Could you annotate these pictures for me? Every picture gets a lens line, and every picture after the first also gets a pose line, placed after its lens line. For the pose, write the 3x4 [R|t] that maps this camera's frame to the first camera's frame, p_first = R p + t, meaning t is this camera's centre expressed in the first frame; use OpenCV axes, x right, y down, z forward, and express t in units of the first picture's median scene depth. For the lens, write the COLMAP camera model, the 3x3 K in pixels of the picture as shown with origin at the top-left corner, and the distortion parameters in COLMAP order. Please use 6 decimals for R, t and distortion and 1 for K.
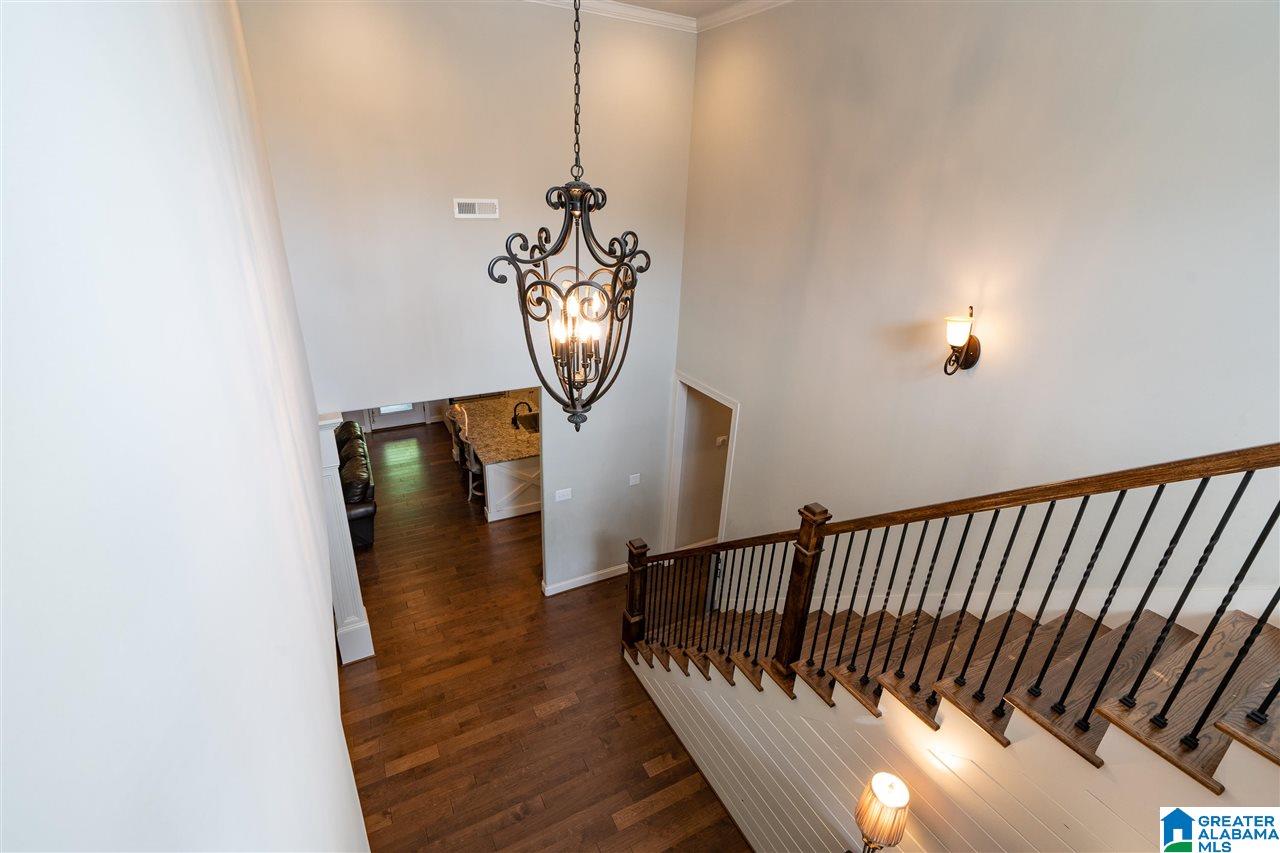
lens RADIAL K [[583.2, 0, 640.0], [0, 583.2, 432.1], [0, 0, 1]] dist [-0.009264, 0.001001]
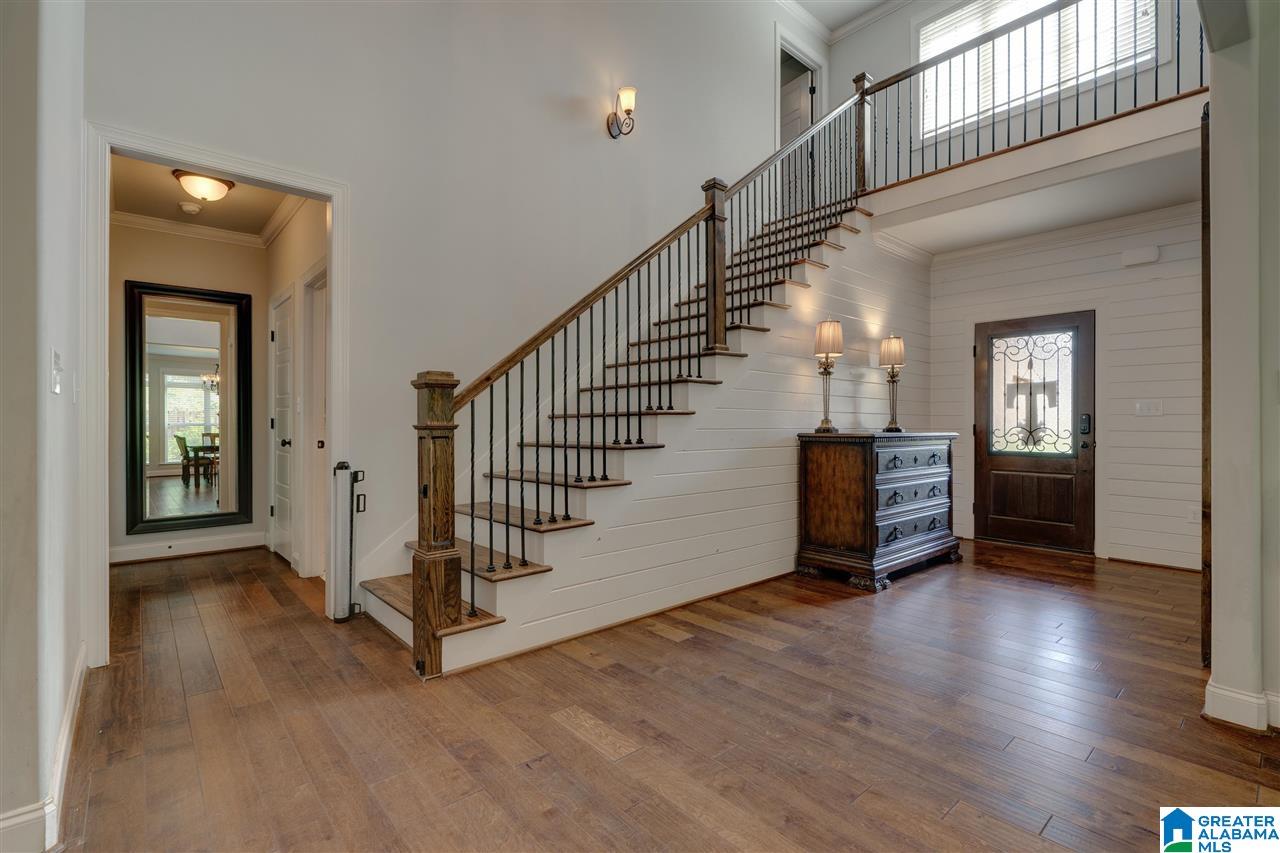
lens RADIAL K [[583.2, 0, 634.3], [0, 583.2, 429.1], [0, 0, 1]] dist [-0.009264, 0.001001]
pose [[-0.223197, -0.042962, 0.973826, -0.572776], [0.377753, 0.917149, 0.127041, 0.254718], [-0.898602, 0.396221, -0.188477, 1.038391]]
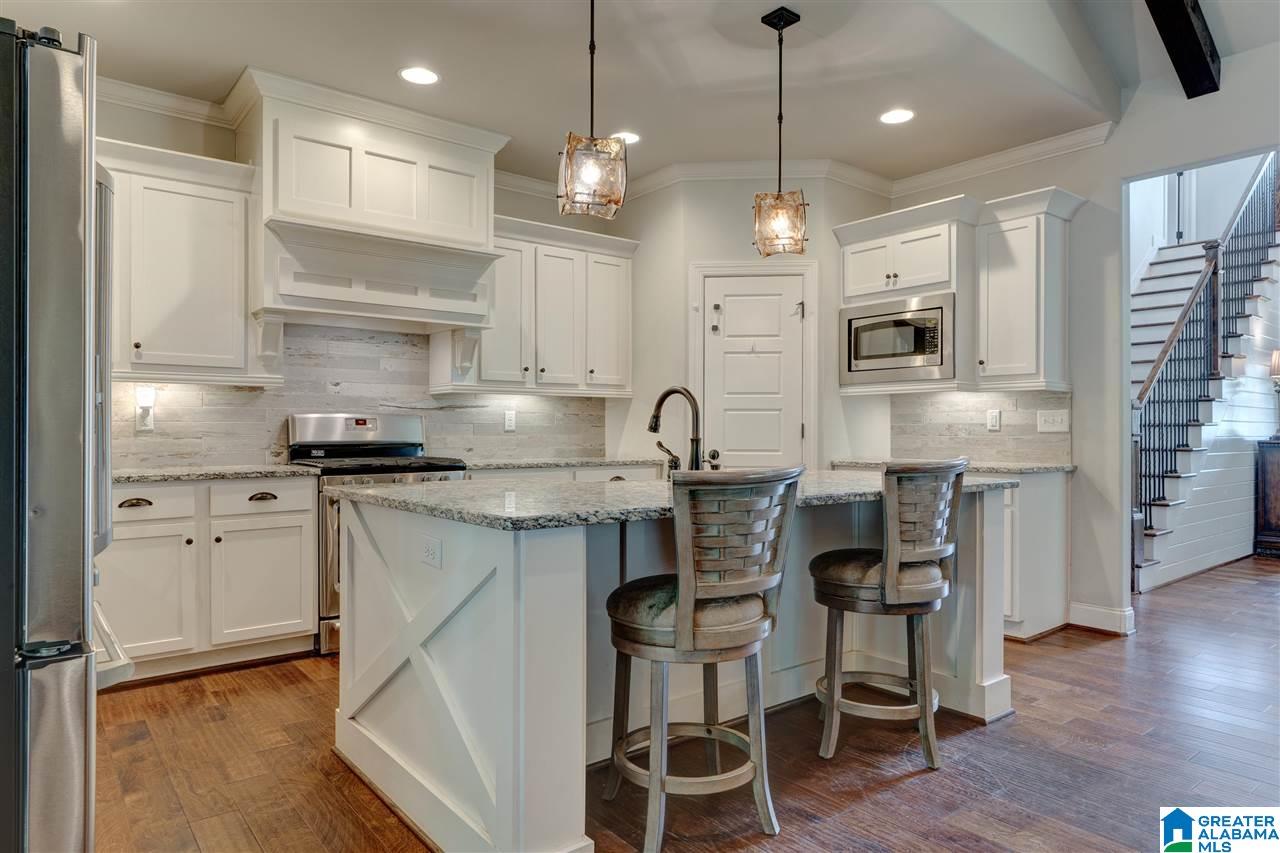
lens RADIAL K [[789.4, 0, 630.4], [0, 789.4, 430.2], [0, 0, 1]] dist [0.002031, 0.002050]
pose [[-0.182963, -0.040197, 0.982298, -0.991345], [0.377986, 0.919487, 0.108030, -0.145513], [-0.907552, 0.391060, -0.153038, 1.919924]]
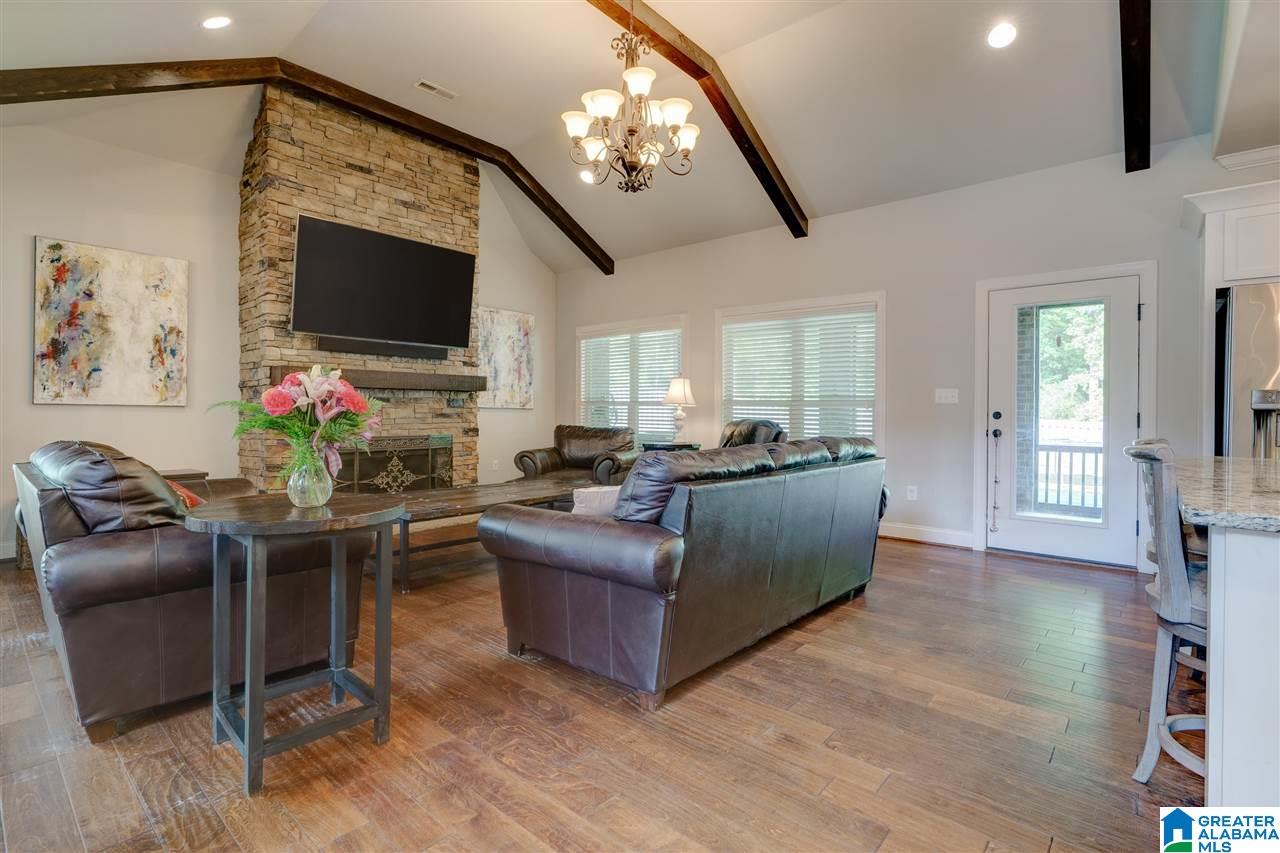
lens RADIAL K [[600.0, 0, 636.9], [0, 600.0, 413.6], [0, 0, 1]] dist [0.001849, -0.000467]
pose [[0.354103, -0.029532, -0.934740, -0.262041], [-0.364313, 0.916189, -0.166956, 0.169978], [0.861329, 0.399658, 0.313666, 1.257995]]
